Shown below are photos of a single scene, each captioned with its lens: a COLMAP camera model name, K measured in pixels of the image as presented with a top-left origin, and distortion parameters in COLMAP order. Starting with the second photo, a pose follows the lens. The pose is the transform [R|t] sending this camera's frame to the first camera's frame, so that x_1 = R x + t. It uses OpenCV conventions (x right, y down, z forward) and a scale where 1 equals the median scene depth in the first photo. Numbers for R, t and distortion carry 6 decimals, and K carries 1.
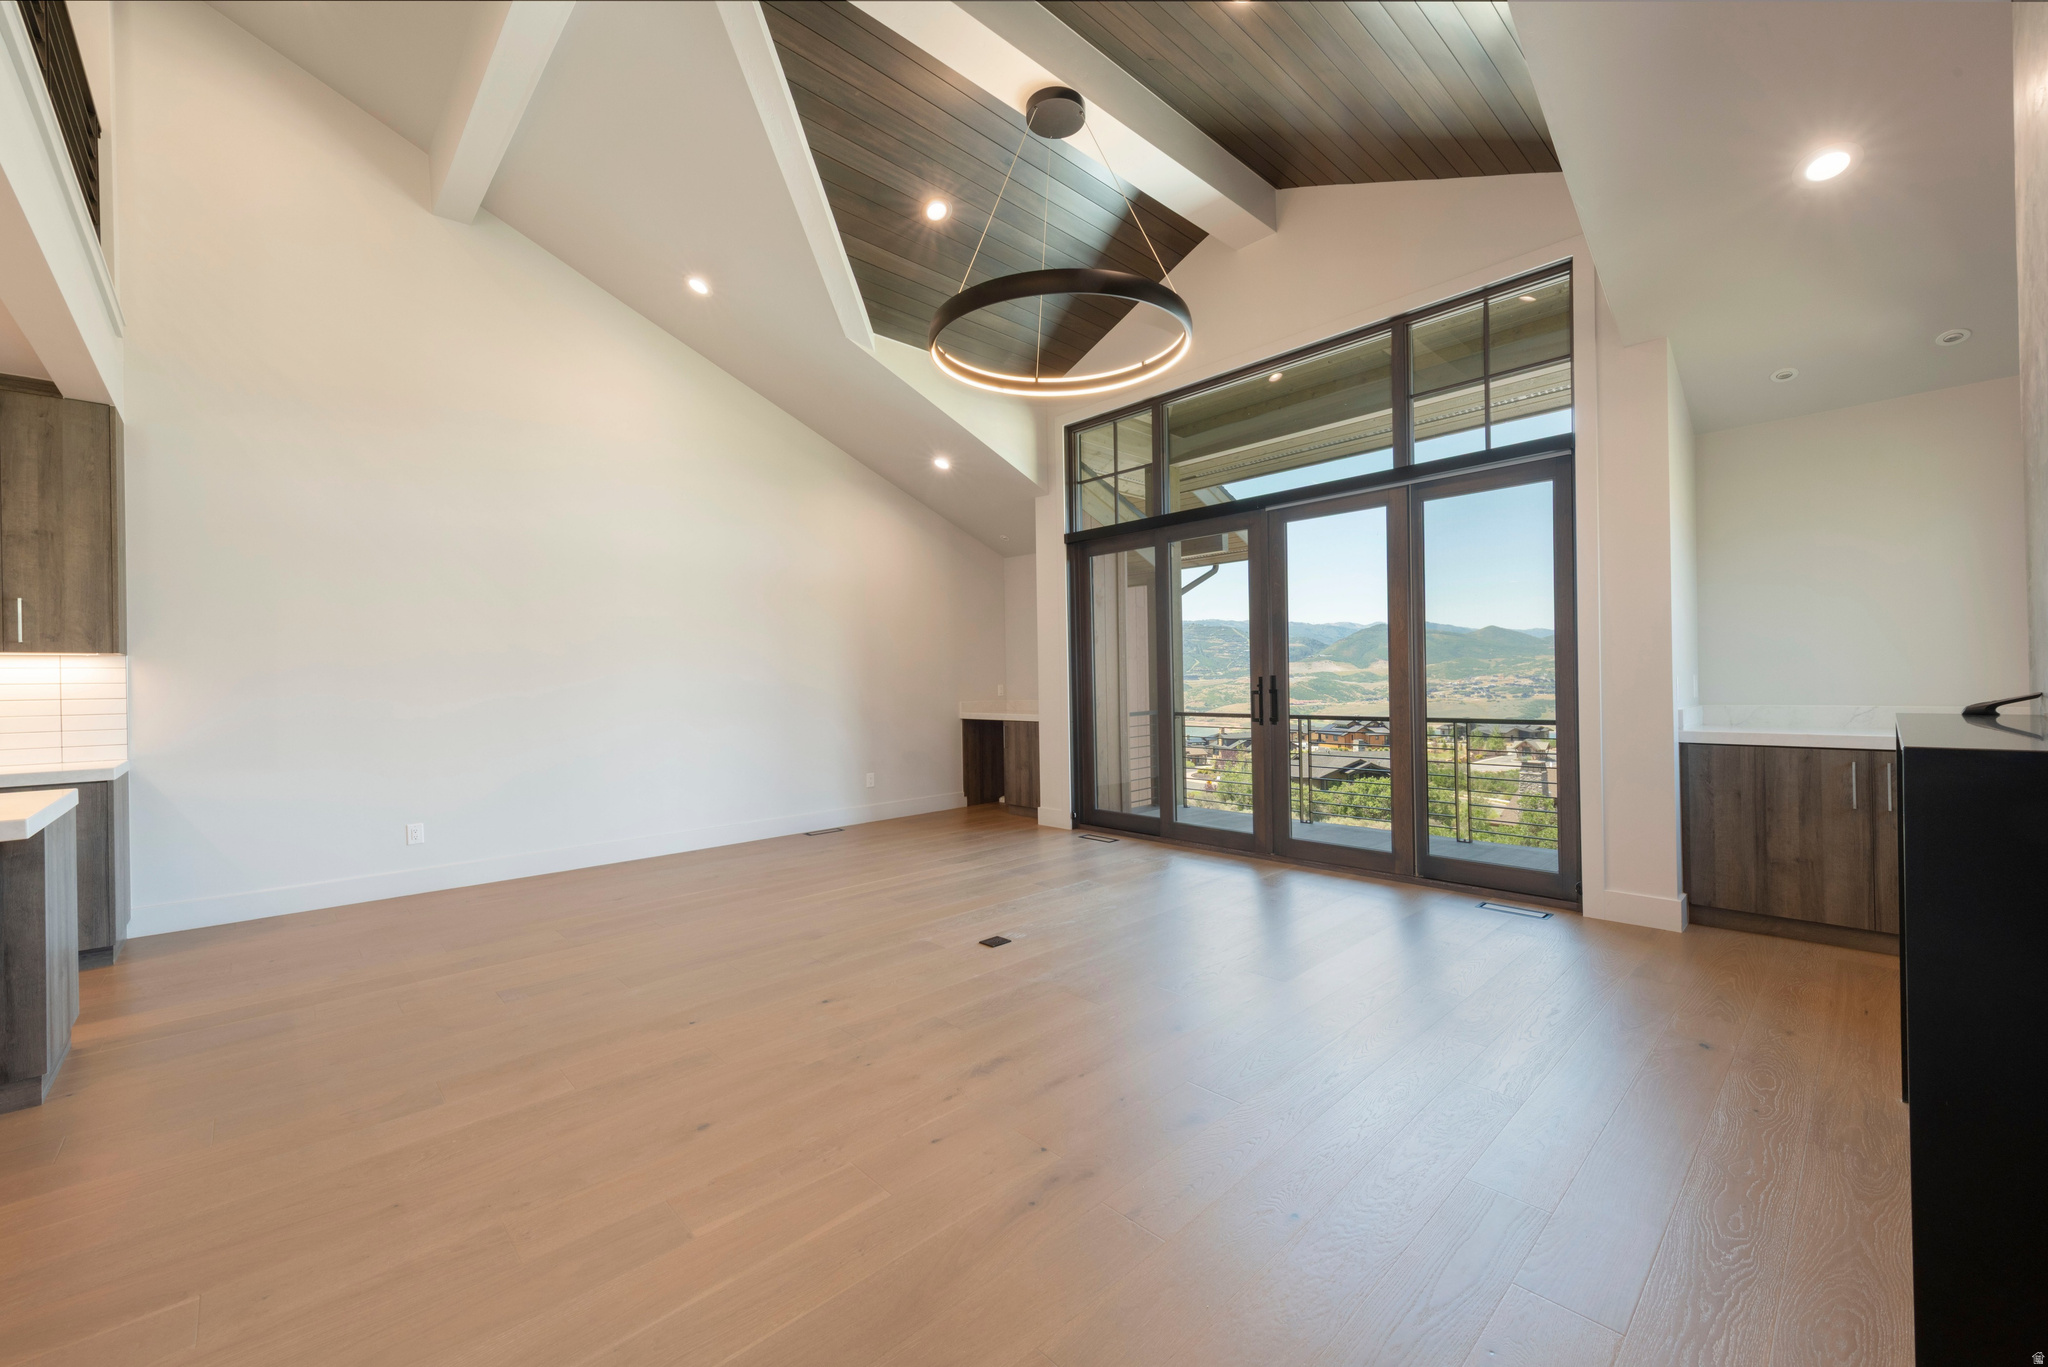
lens RADIAL K [[821.6, 0, 1024.0], [0, 821.6, 683.5], [0, 0, 1]] dist [0.000923, 0.000072]
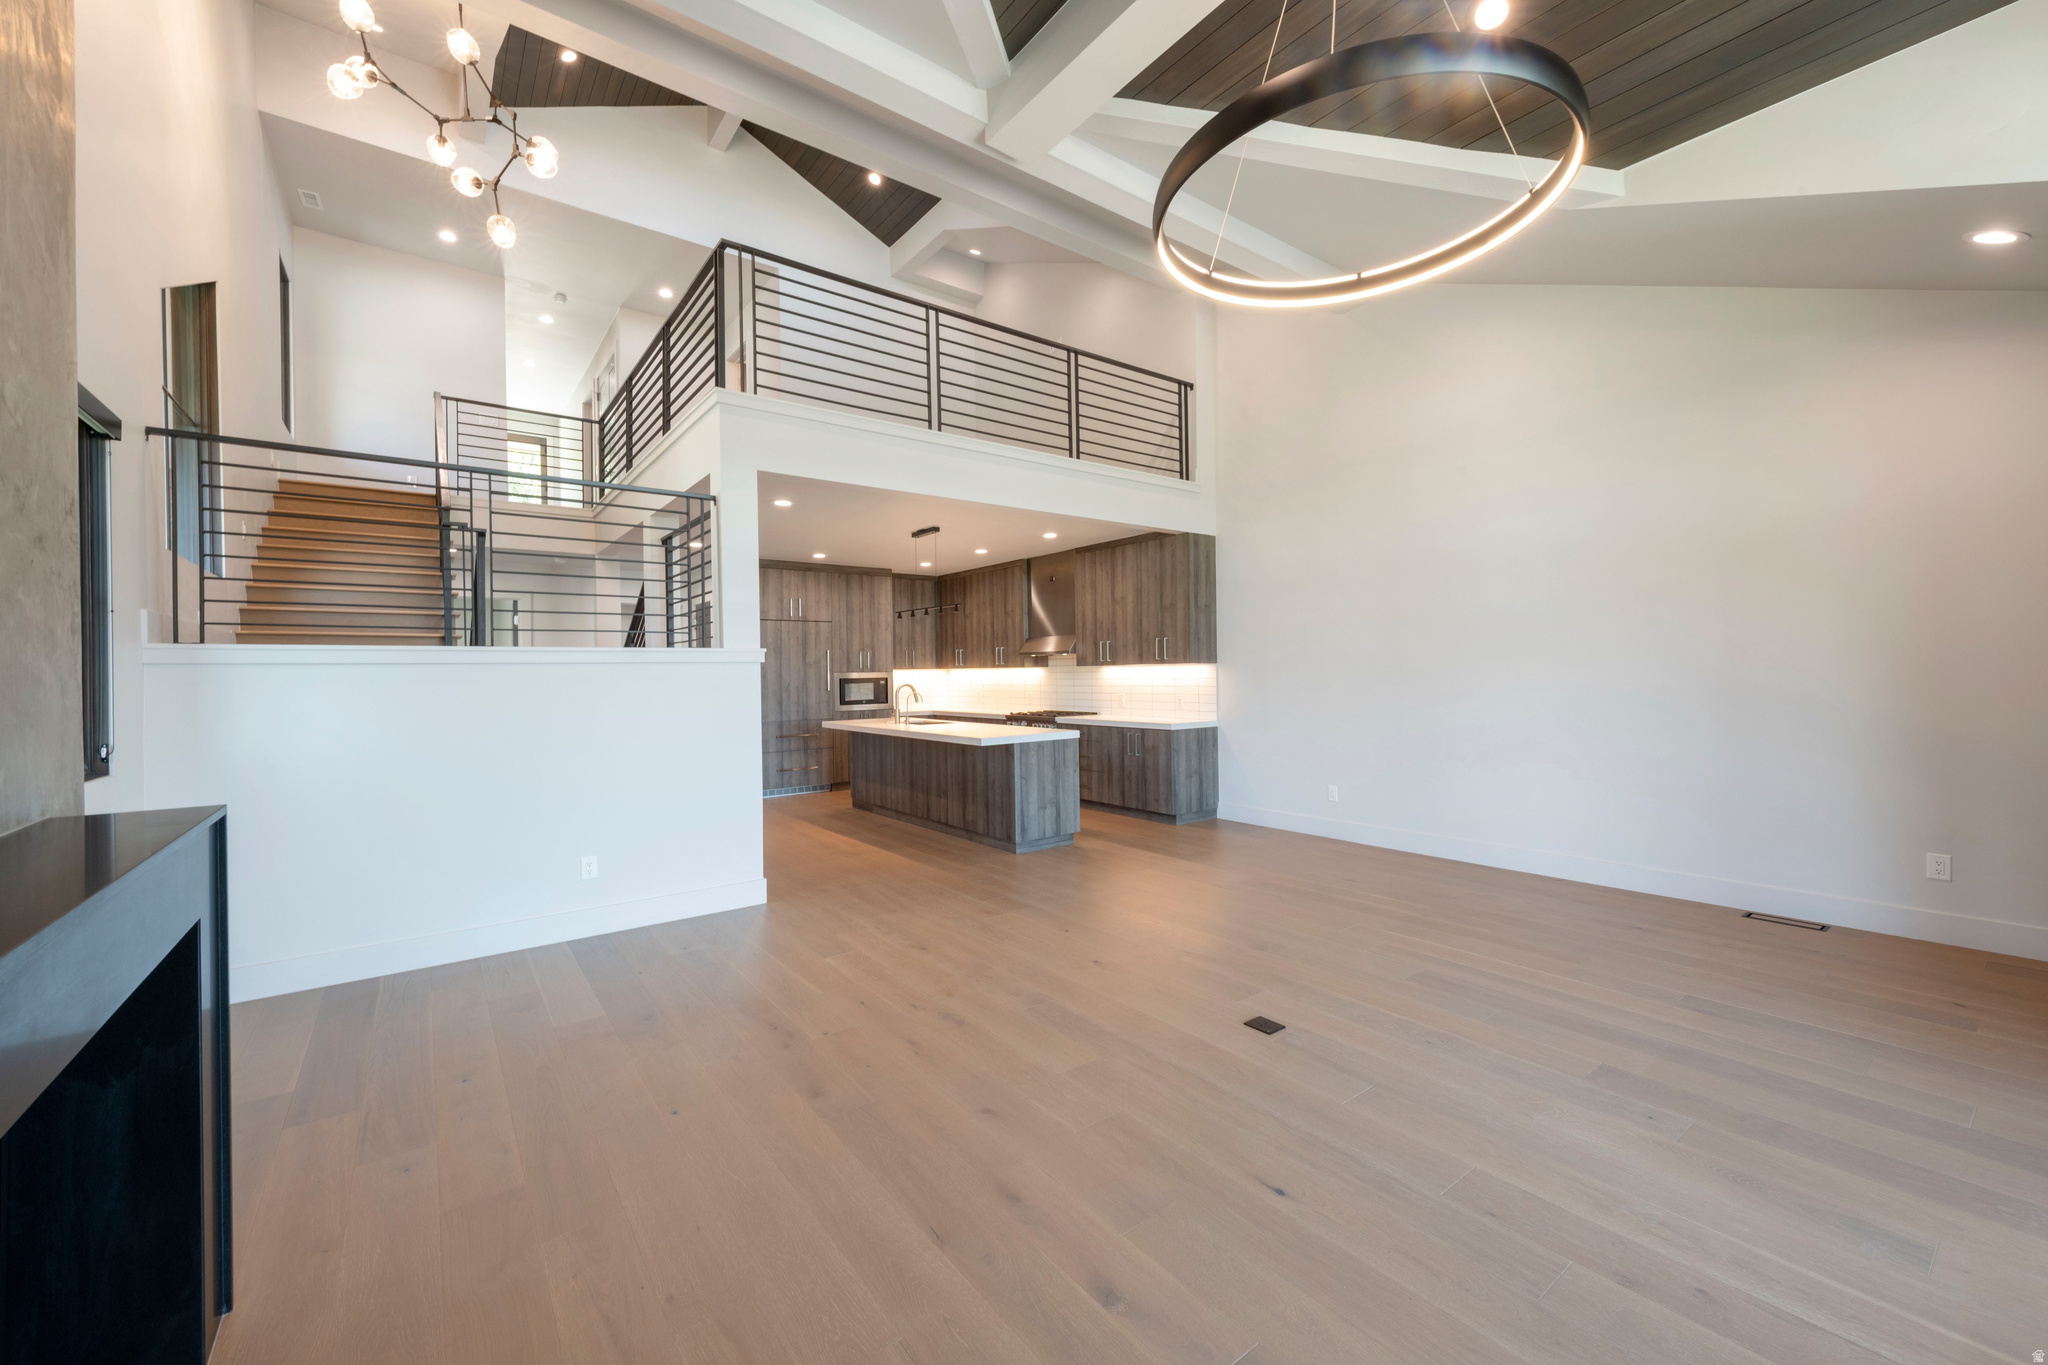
lens RADIAL K [[784.3, 0, 1024.0], [0, 784.3, 682.5], [0, 0, 1]] dist [-0.000076, -0.000083]
pose [[-0.118278, 0.030797, -0.992503, 0.762112], [0.011039, 0.999498, 0.029698, -0.052742], [0.992919, -0.007444, -0.118558, 0.862404]]
